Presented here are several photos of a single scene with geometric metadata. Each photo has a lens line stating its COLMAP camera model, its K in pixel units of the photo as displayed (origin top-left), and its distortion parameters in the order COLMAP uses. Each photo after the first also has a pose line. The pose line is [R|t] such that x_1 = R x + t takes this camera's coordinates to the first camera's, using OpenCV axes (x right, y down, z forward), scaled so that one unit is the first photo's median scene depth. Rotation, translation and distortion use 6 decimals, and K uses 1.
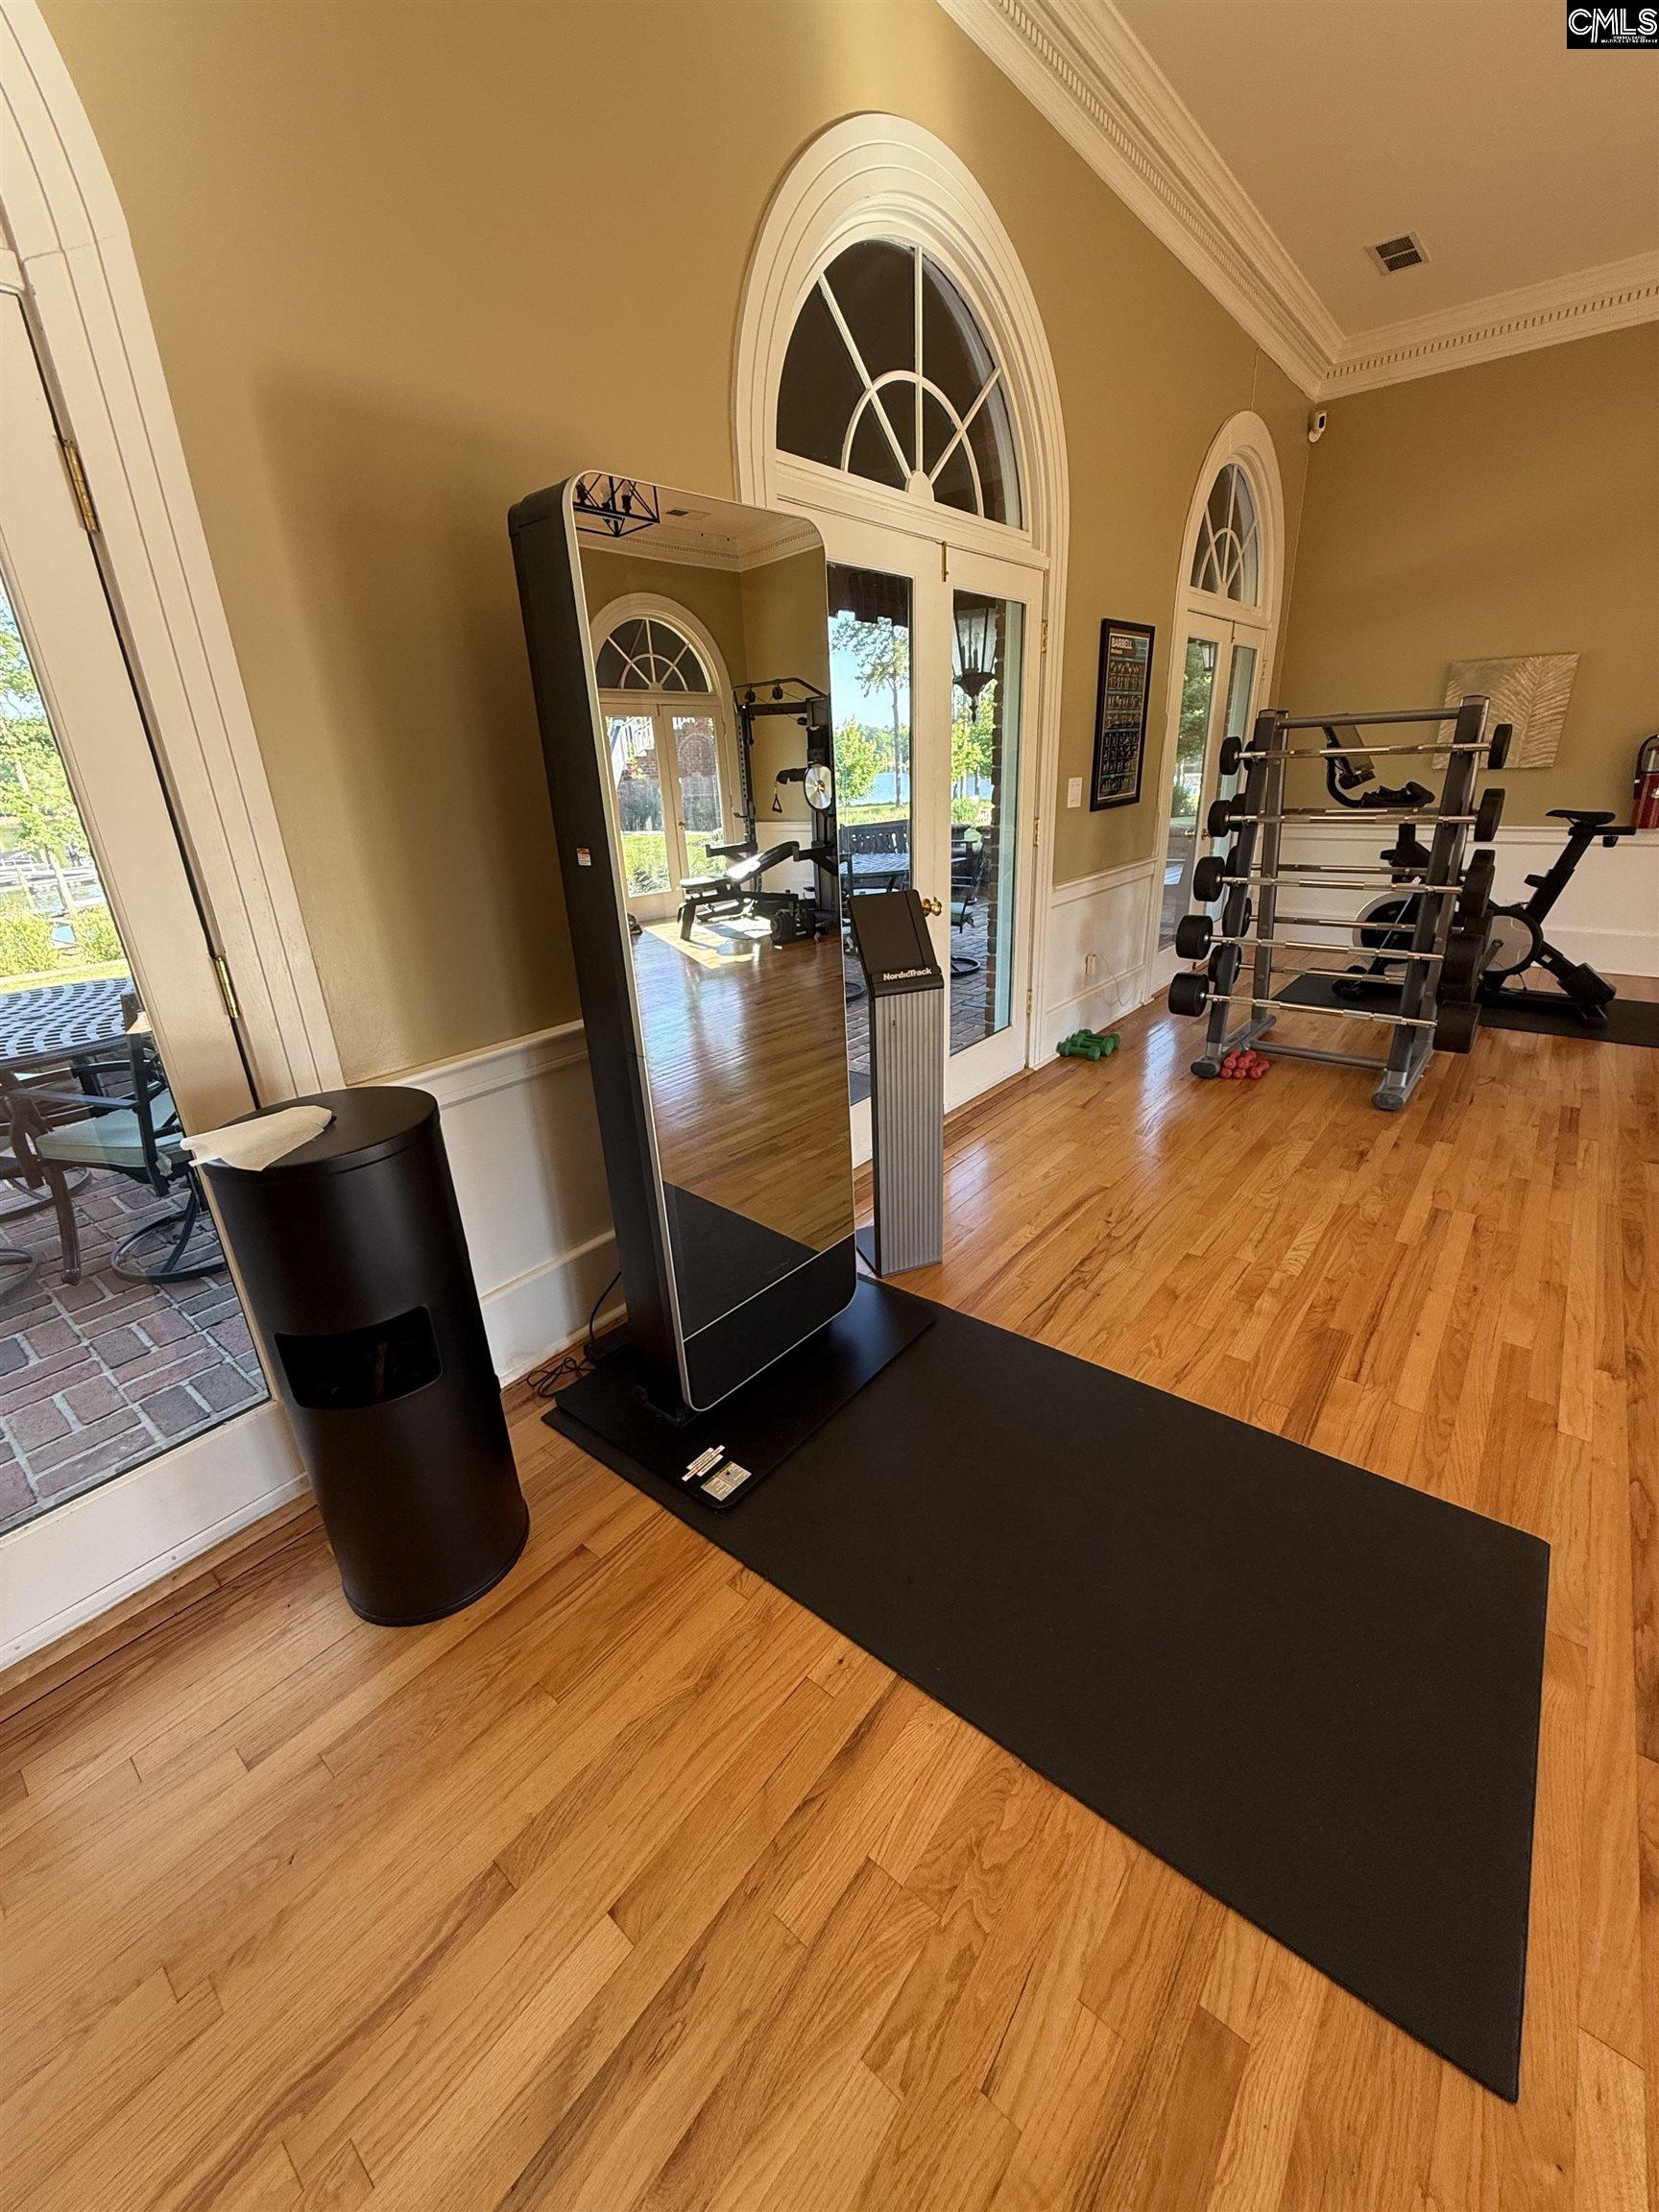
lens RADIAL K [[879.7, 0, 829.7], [0, 879.7, 1099.2], [0, 0, 1]] dist [-0.000807, -0.000095]
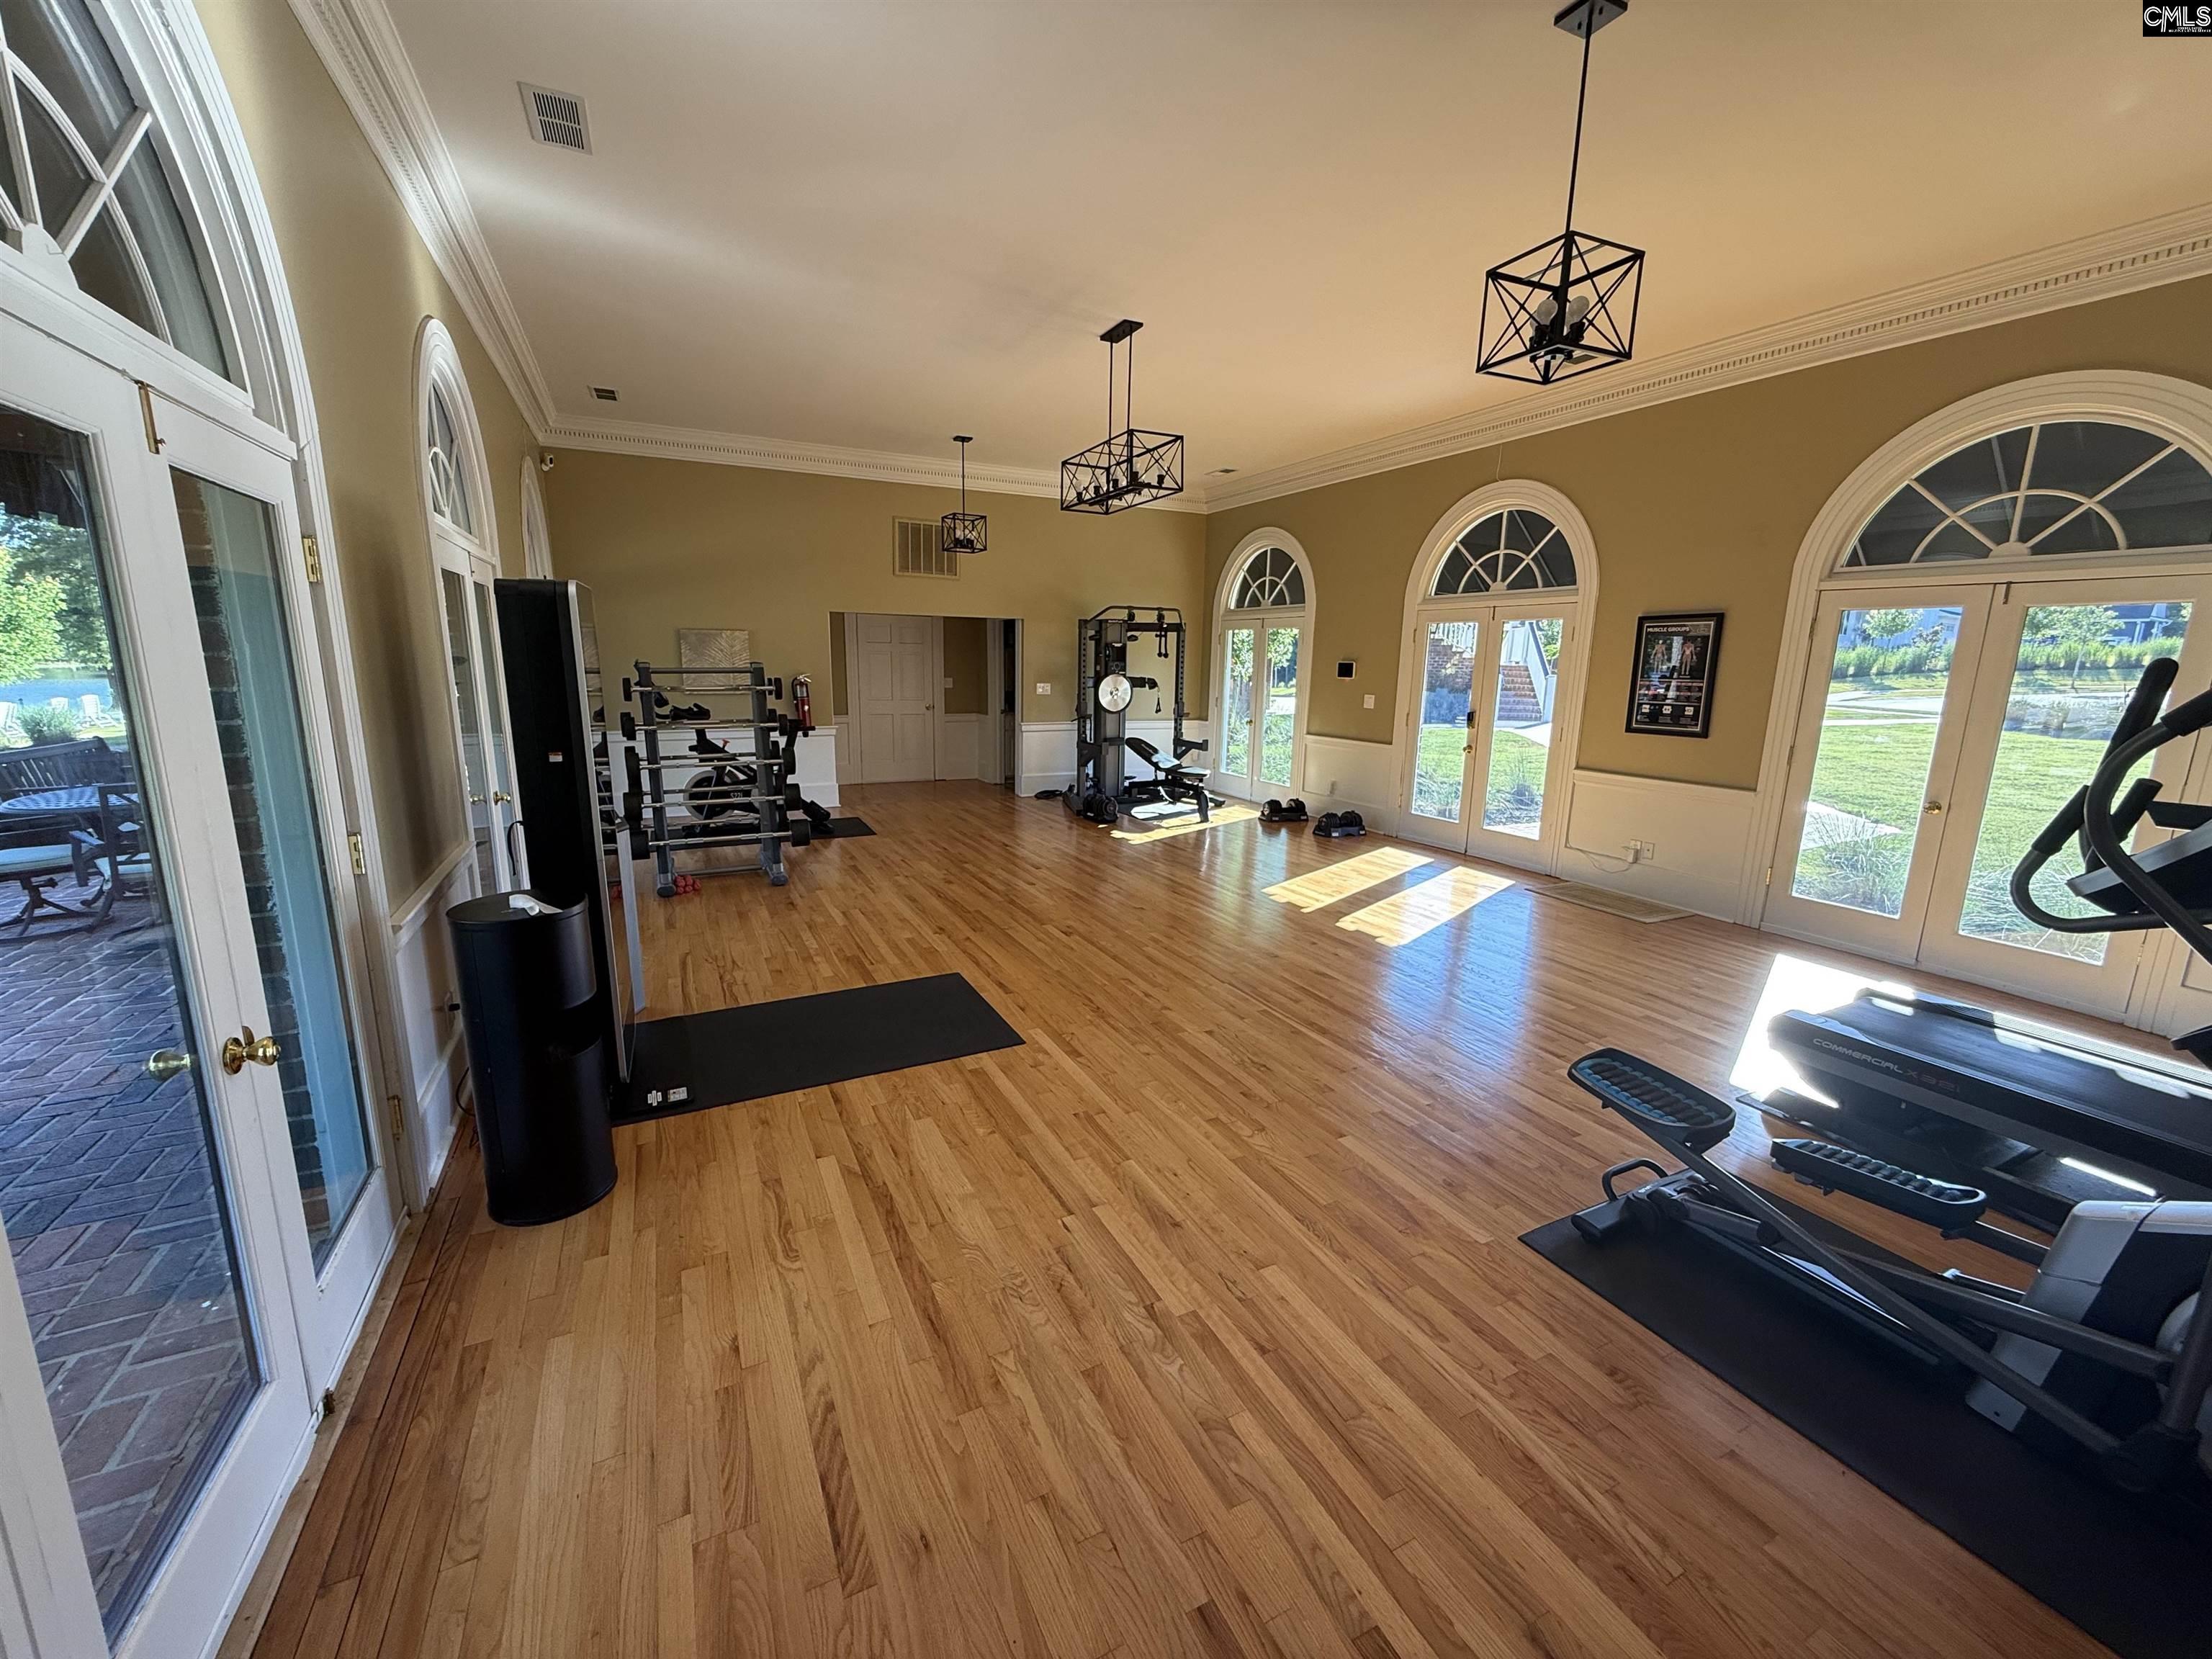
lens RADIAL K [[879.7, 0, 1098.0], [0, 879.7, 827.0], [0, 0, 1]] dist [-0.000807, -0.000095]
pose [[0.412269, -0.130354, 0.901688, -0.596185], [0.301557, 0.953448, -0.000041, 0.082450], [-0.859708, 0.271927, 0.432387, -0.290897]]
